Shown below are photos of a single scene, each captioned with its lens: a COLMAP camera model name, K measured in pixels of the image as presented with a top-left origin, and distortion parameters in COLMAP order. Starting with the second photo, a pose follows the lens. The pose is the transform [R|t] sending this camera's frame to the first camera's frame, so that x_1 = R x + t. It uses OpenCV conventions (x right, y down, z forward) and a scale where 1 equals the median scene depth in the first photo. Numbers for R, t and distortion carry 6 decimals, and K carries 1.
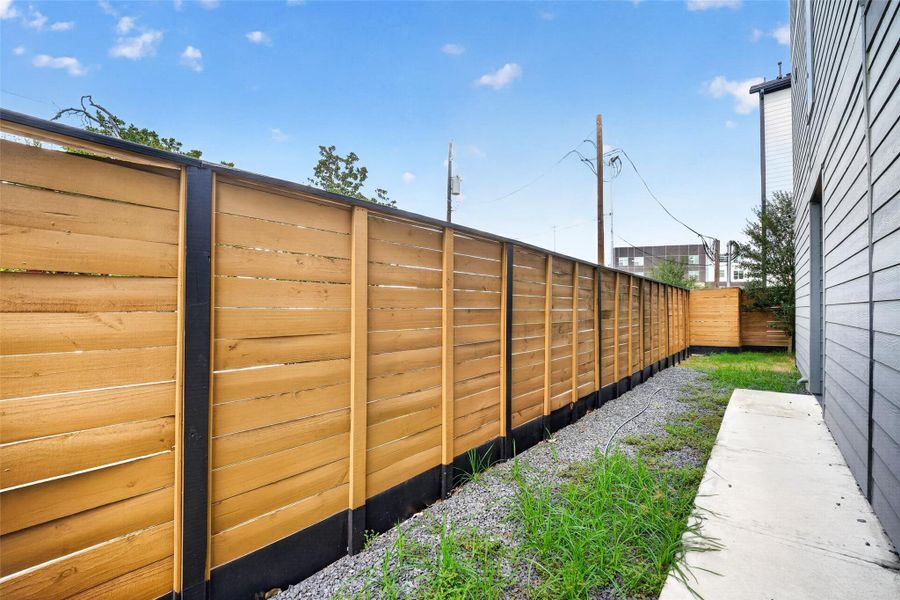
lens RADIAL K [[376.6, 0, 451.0], [0, 376.6, 305.3], [0, 0, 1]] dist [-0.003244, -0.000360]
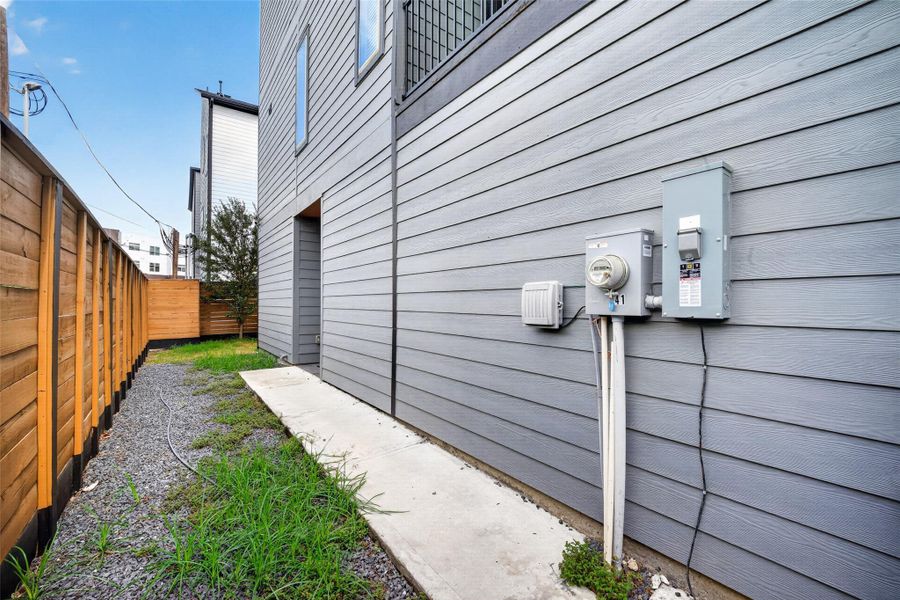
lens RADIAL K [[376.6, 0, 451.0], [0, 376.6, 305.3], [0, 0, 1]] dist [-0.003244, -0.000360]
pose [[0.239452, -0.004967, 0.970895, -0.090927], [-0.012520, 0.999888, 0.008203, 0.005761], [-0.970827, -0.014120, 0.239363, 0.078515]]
